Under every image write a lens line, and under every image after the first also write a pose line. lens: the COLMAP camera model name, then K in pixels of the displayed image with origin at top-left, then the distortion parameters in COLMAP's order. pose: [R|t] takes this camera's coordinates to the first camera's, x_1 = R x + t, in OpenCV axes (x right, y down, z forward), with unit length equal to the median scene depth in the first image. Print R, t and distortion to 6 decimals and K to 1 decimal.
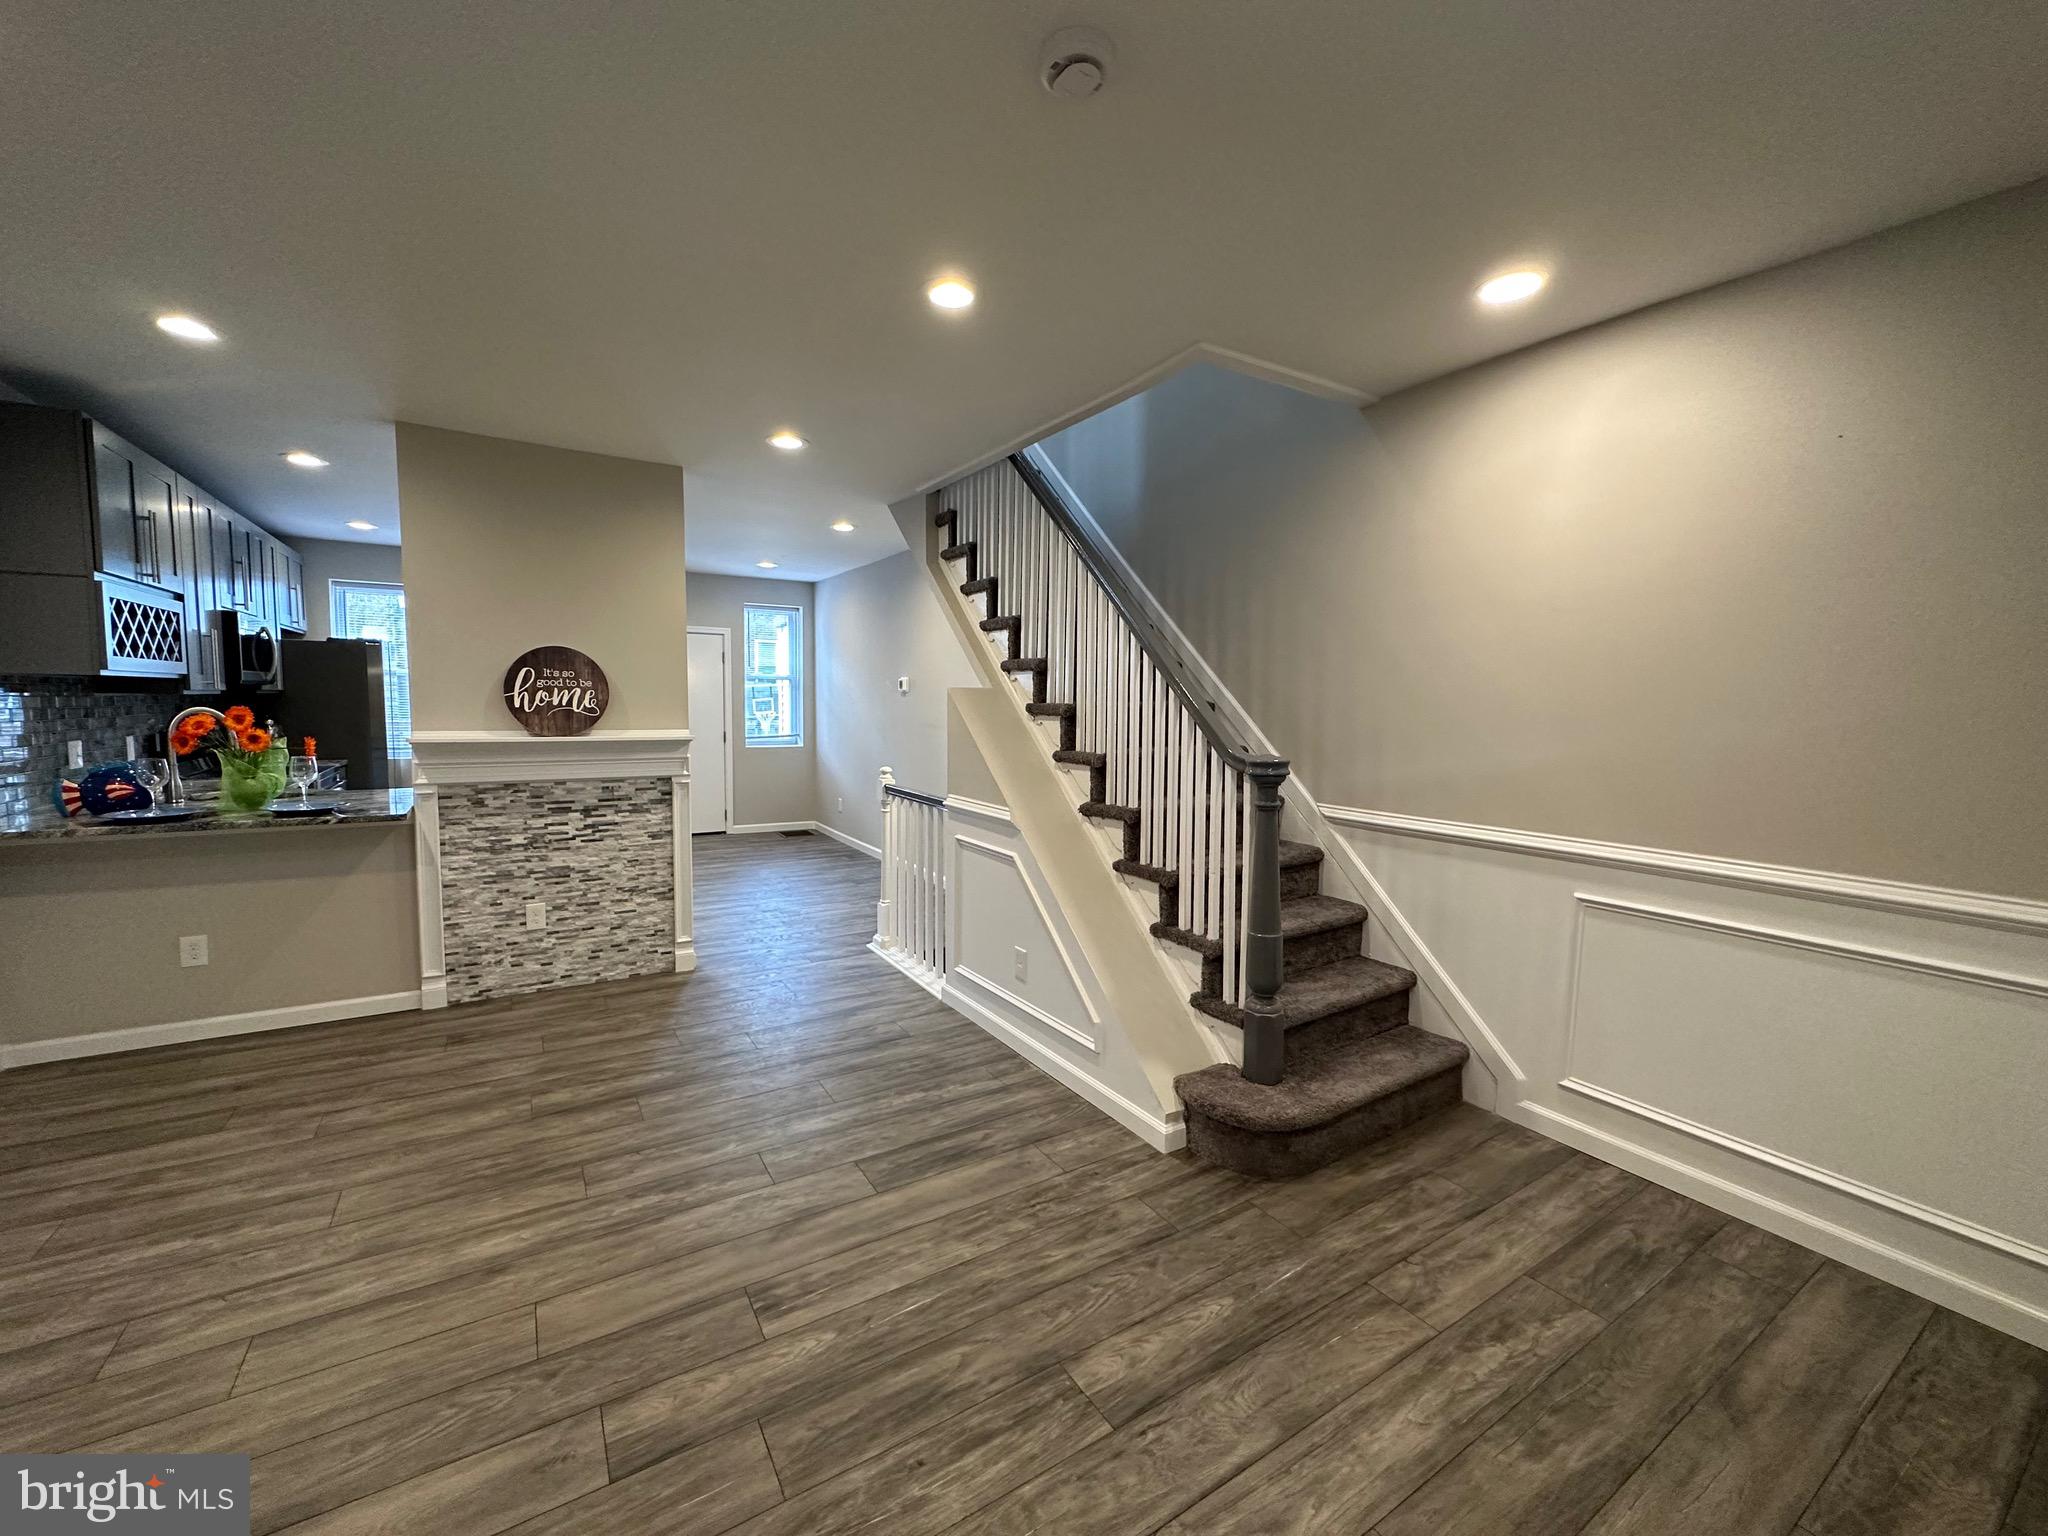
lens RADIAL K [[822.3, 0, 1025.7], [0, 822.3, 764.7], [0, 0, 1]] dist [-0.006499, 0.002340]
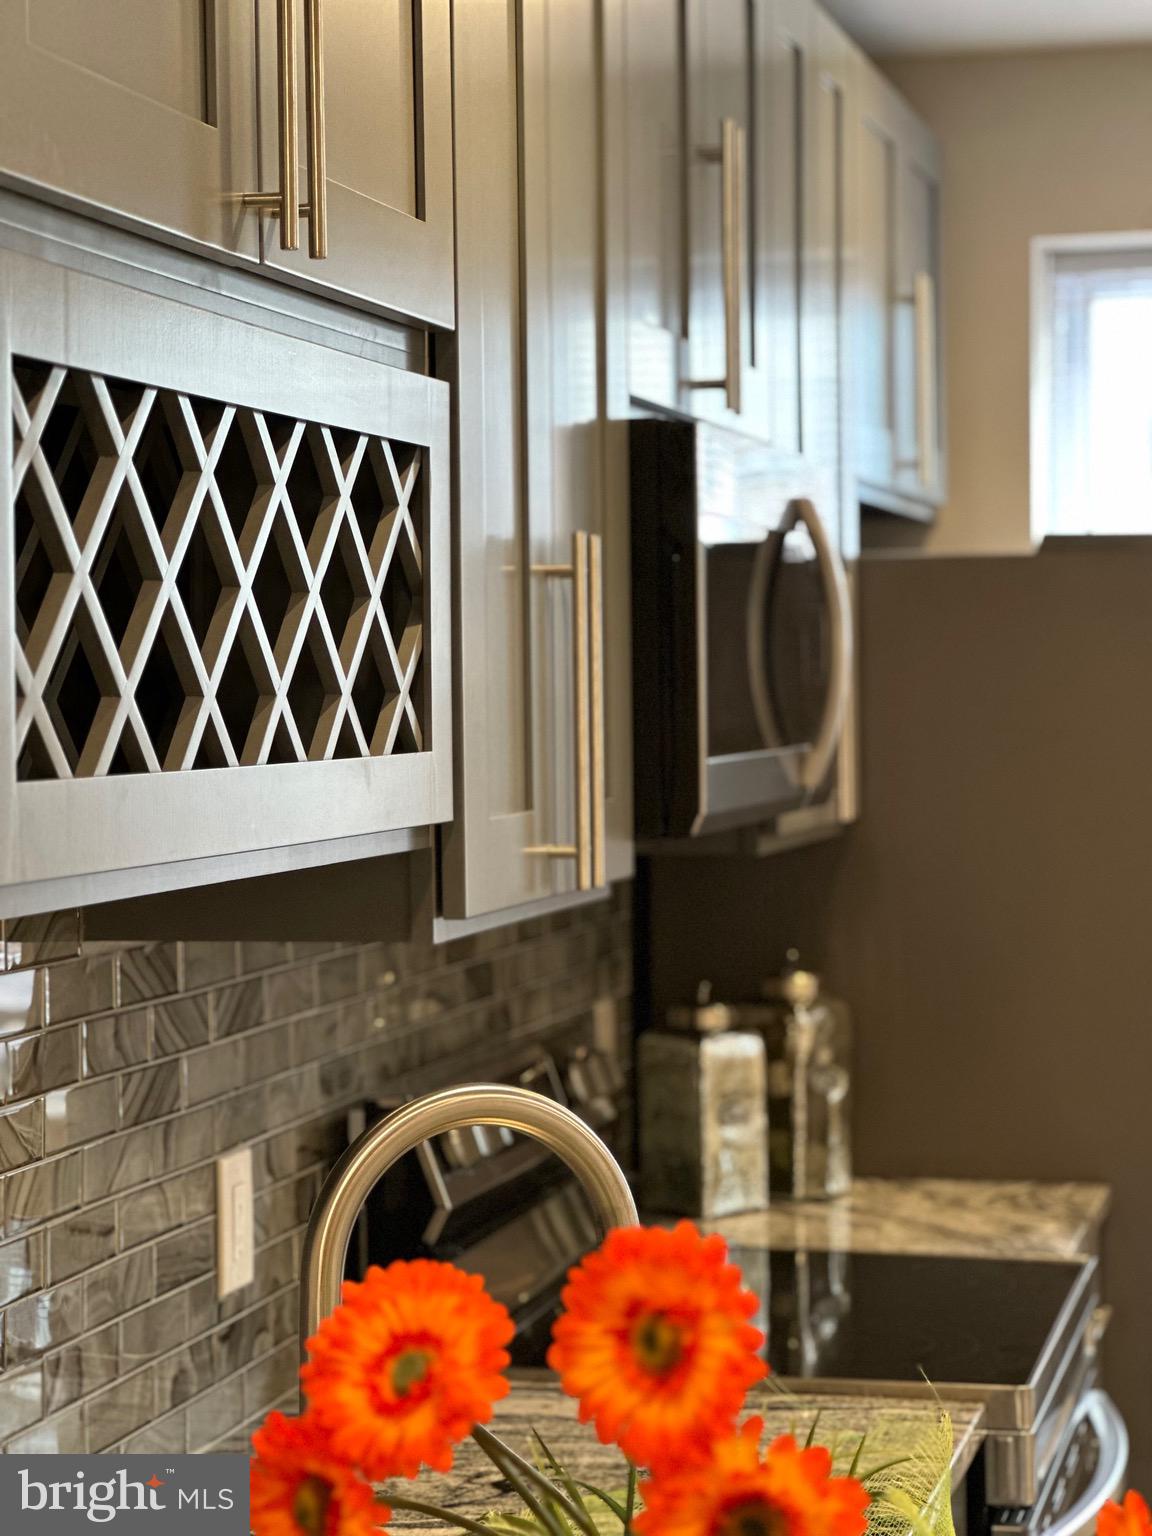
lens RADIAL K [[3447.1, 0, 579.6], [0, 3447.1, 754.2], [0, 0, 1]] dist [0.093150, 0.000000]
pose [[0.696443, -0.008543, -0.717561, -0.588332], [-0.035046, 0.998331, -0.045900, -0.105558], [0.716756, 0.057114, 0.694982, 0.617480]]
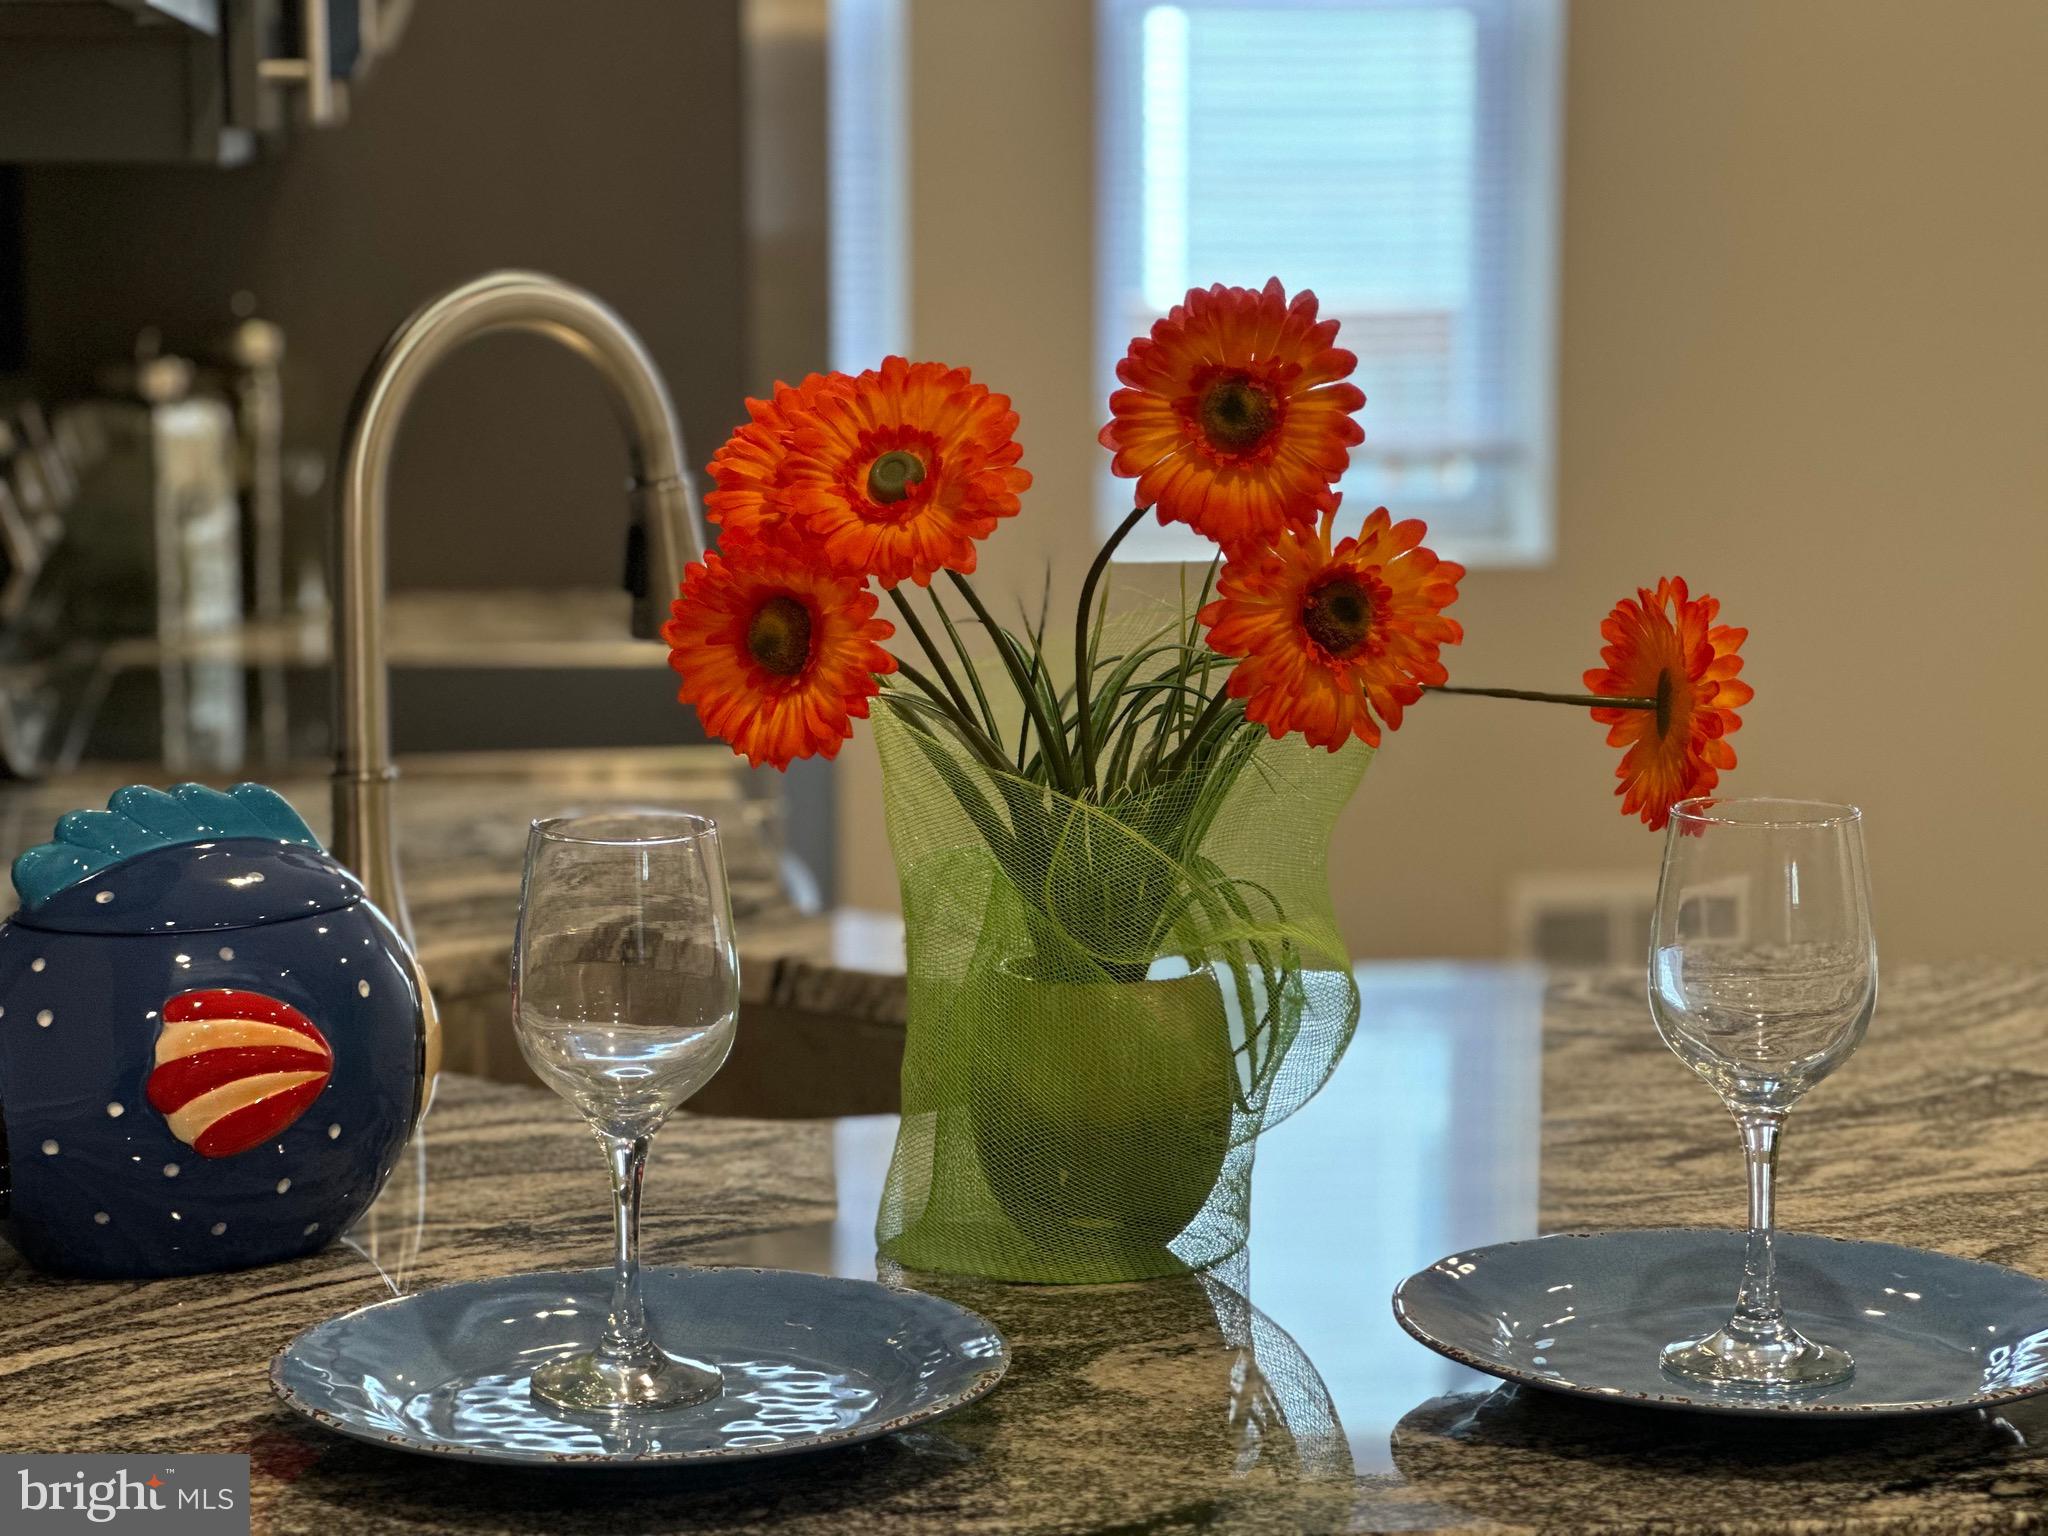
lens RADIAL K [[4596.1, 0, 1014.0], [0, 4596.1, 770.7], [0, 0, 1]] dist [0.093150, 0.000000]
pose [[0.910847, 0.041154, -0.410687, -0.705122], [-0.018293, 0.998064, 0.059444, -0.041611], [0.412338, -0.046631, 0.909837, 0.452221]]
